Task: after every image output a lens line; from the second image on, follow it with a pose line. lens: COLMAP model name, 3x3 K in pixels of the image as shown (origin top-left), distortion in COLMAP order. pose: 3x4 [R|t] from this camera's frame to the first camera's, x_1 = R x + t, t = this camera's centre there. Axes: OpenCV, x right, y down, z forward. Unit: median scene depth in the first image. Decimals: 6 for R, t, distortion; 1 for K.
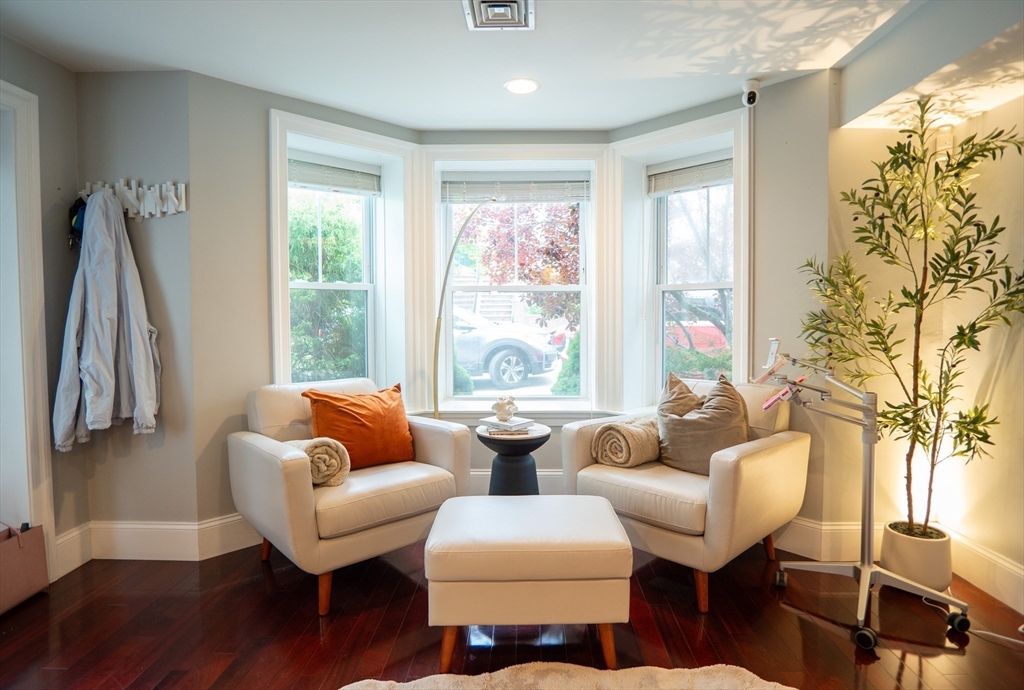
lens RADIAL K [[535.2, 0, 513.9], [0, 535.2, 328.5], [0, 0, 1]] dist [0.000548, 0.000075]
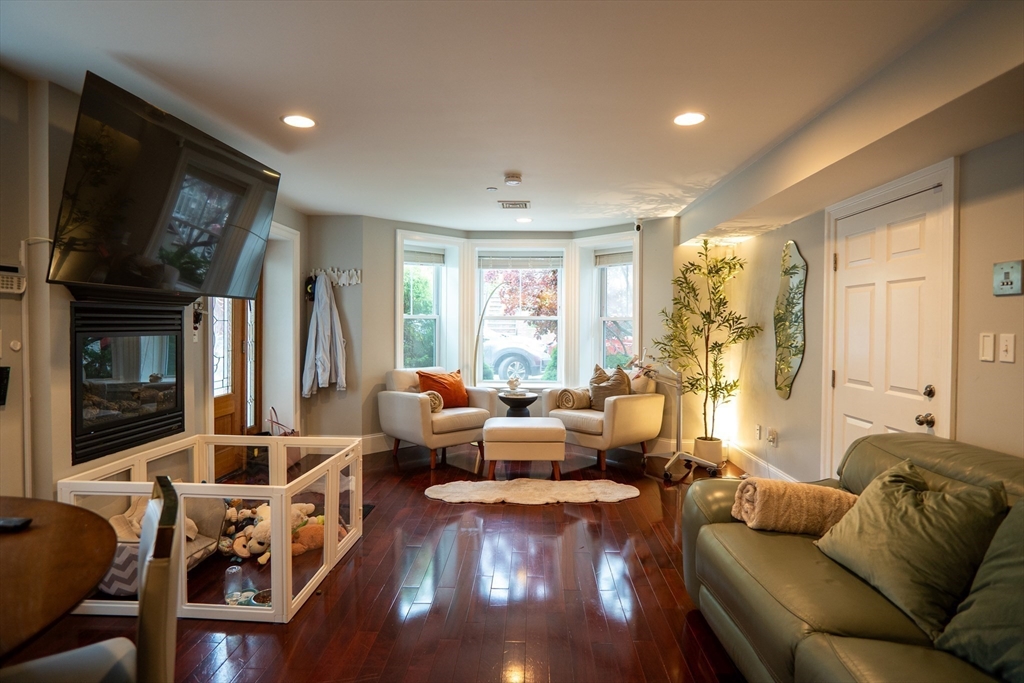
lens RADIAL K [[561.0, 0, 508.4], [0, 561.0, 329.8], [0, 0, 1]] dist [-0.000815, -0.000285]
pose [[0.999828, 0.009757, -0.015796, -0.006774], [-0.010009, 0.999823, -0.015943, -0.010470], [0.015638, 0.016098, 0.999748, -1.136652]]
